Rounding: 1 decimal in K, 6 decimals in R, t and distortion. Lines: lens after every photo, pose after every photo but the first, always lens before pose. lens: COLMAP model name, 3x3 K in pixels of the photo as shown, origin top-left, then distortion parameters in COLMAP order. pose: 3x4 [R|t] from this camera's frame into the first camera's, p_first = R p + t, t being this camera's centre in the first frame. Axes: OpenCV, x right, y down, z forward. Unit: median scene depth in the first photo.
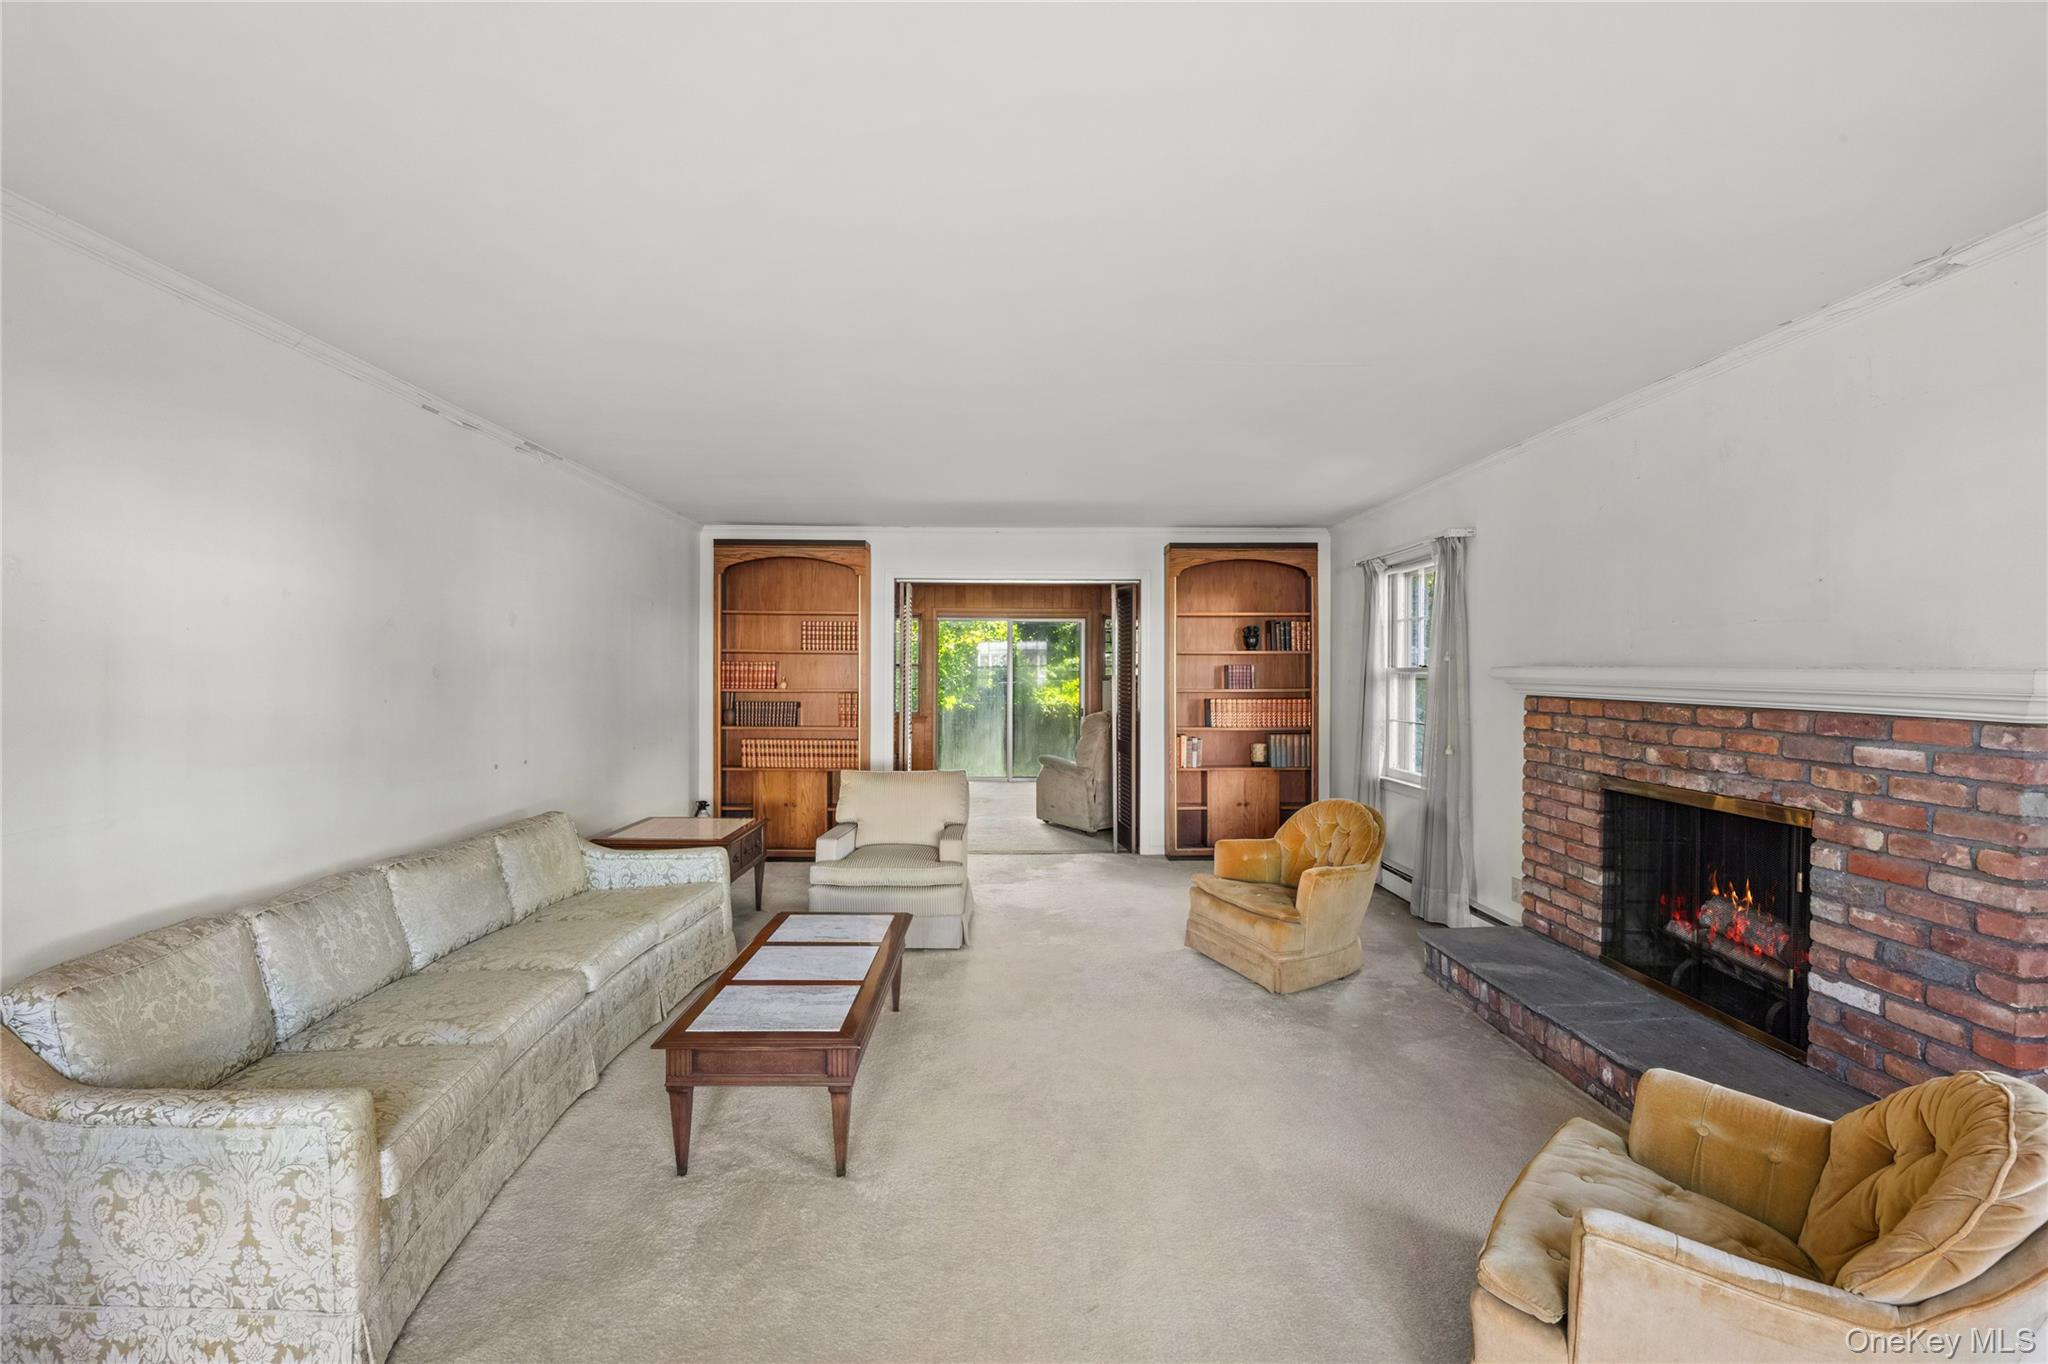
lens RADIAL K [[880.8, 0, 1022.7], [0, 880.8, 672.8], [0, 0, 1]] dist [0.000458, 0.000057]
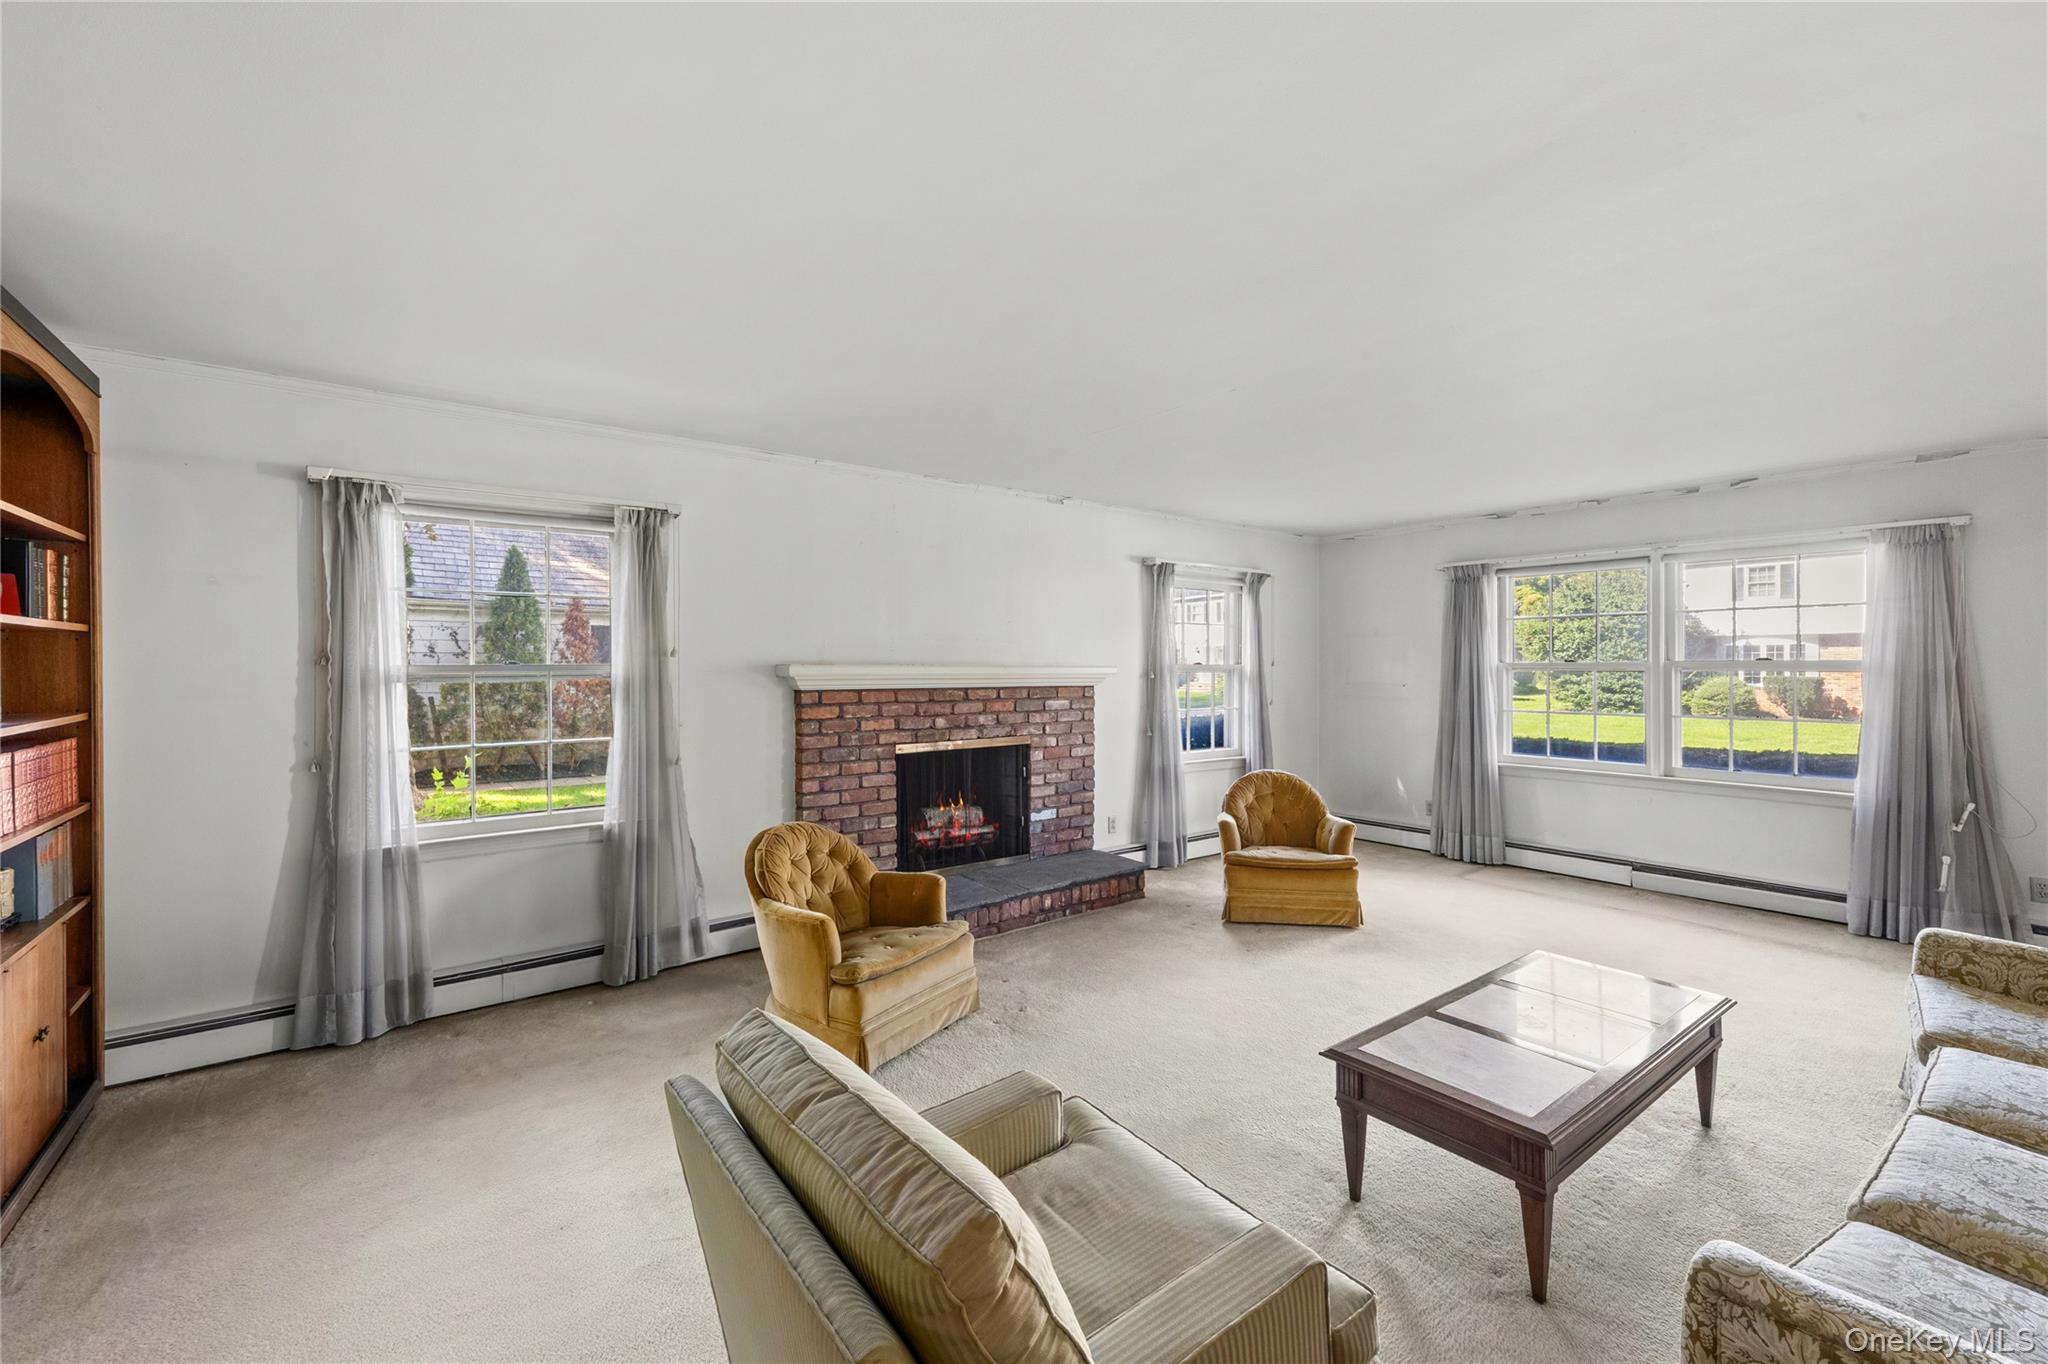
lens RADIAL K [[839.1, 0, 1021.7], [0, 839.1, 679.9], [0, 0, 1]] dist [-0.000426, -0.000030]
pose [[-0.592109, -0.002626, 0.805854, -0.596020], [0.010160, 0.999891, 0.010723, 0.005338], [-0.805794, 0.014537, -0.592018, 1.917776]]
